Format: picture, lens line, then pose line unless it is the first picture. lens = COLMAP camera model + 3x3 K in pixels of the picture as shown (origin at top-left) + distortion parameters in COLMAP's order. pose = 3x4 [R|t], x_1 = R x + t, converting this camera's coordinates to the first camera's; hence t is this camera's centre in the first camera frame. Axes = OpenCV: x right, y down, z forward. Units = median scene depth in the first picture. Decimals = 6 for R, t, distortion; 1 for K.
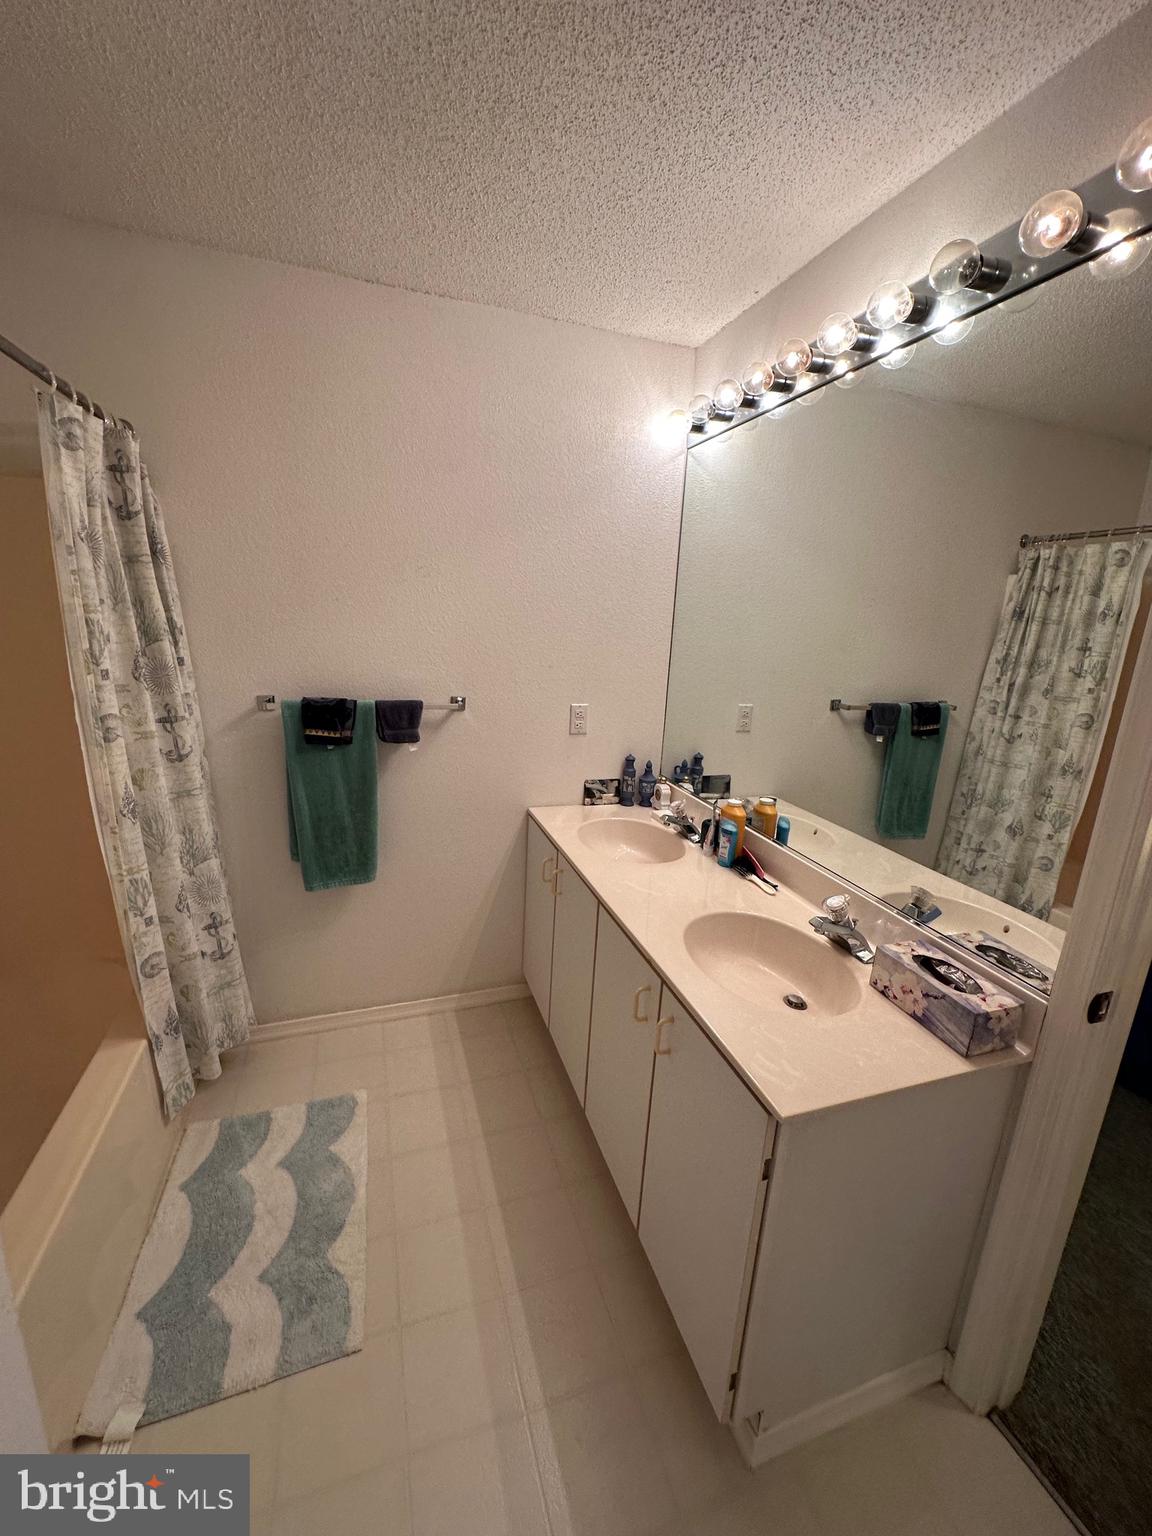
lens RADIAL K [[616.2, 0, 576.0], [0, 616.2, 768.0], [0, 0, 1]] dist [0.001935, 0.000158]
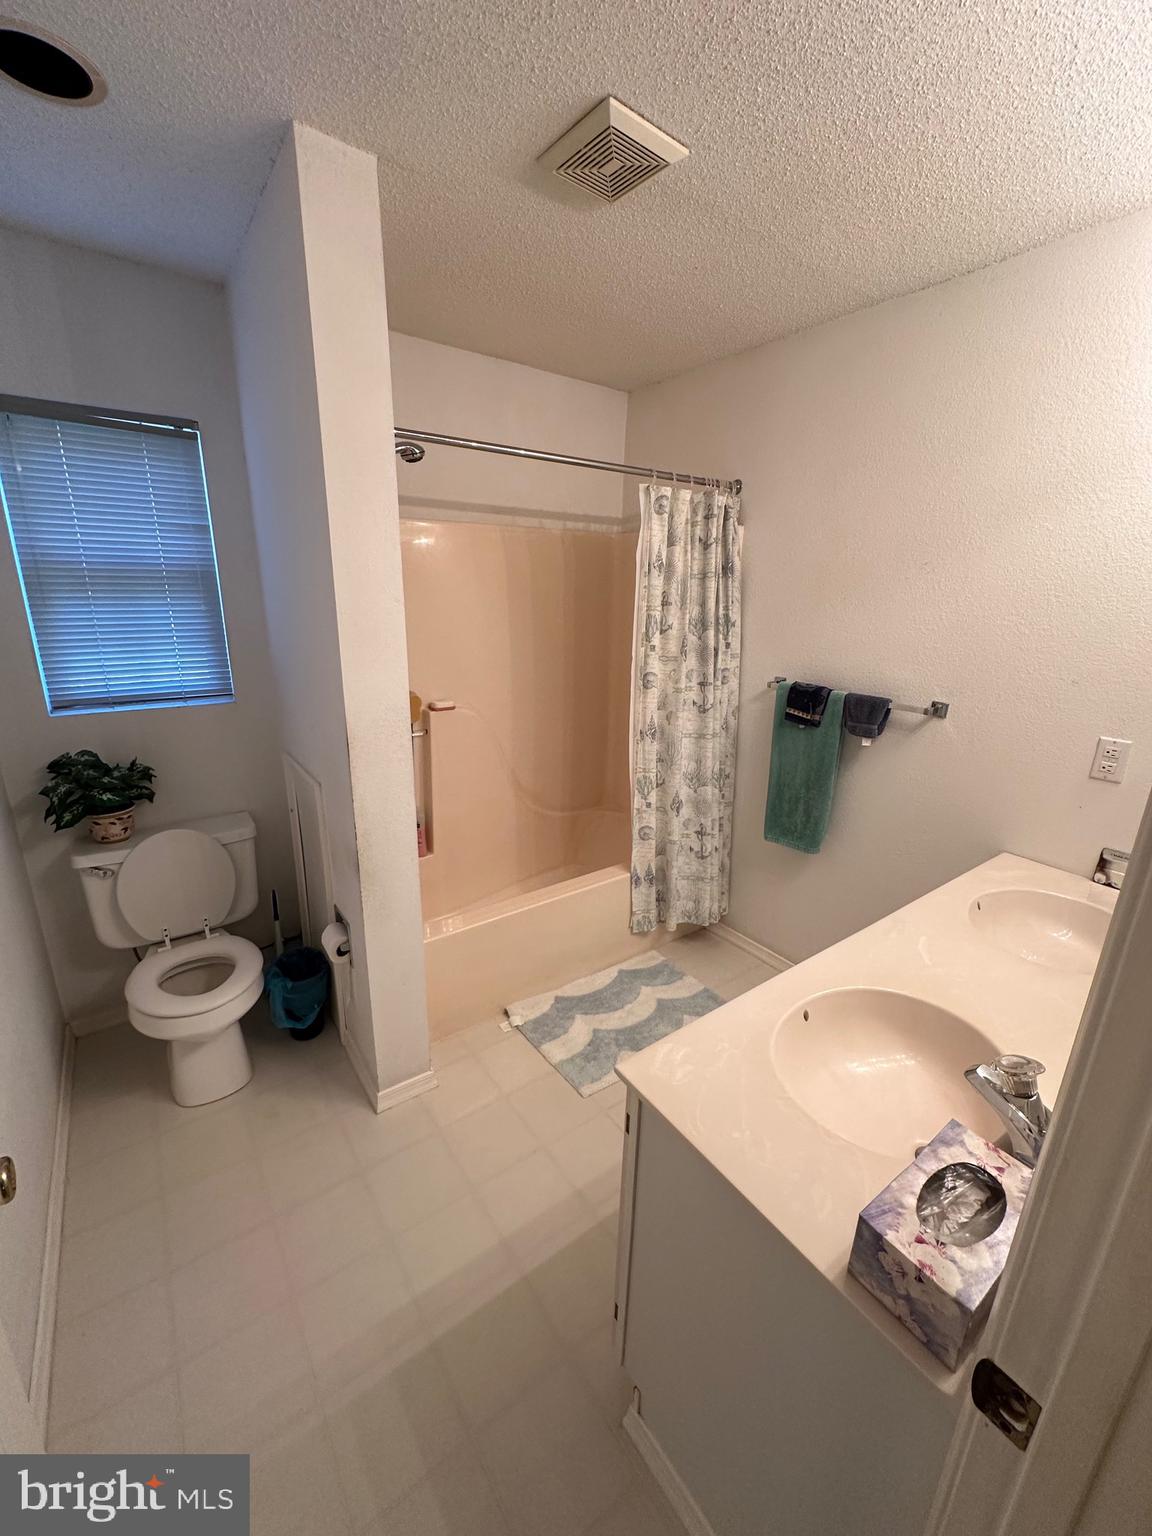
lens RADIAL K [[612.7, 0, 576.0], [0, 612.7, 768.0], [0, 0, 1]] dist [0.001213, 0.000161]
pose [[0.294361, 0.233713, -0.926677, 0.641492], [-0.236465, 0.957299, 0.166322, -0.056589], [0.925978, 0.170168, 0.337056, 0.258067]]
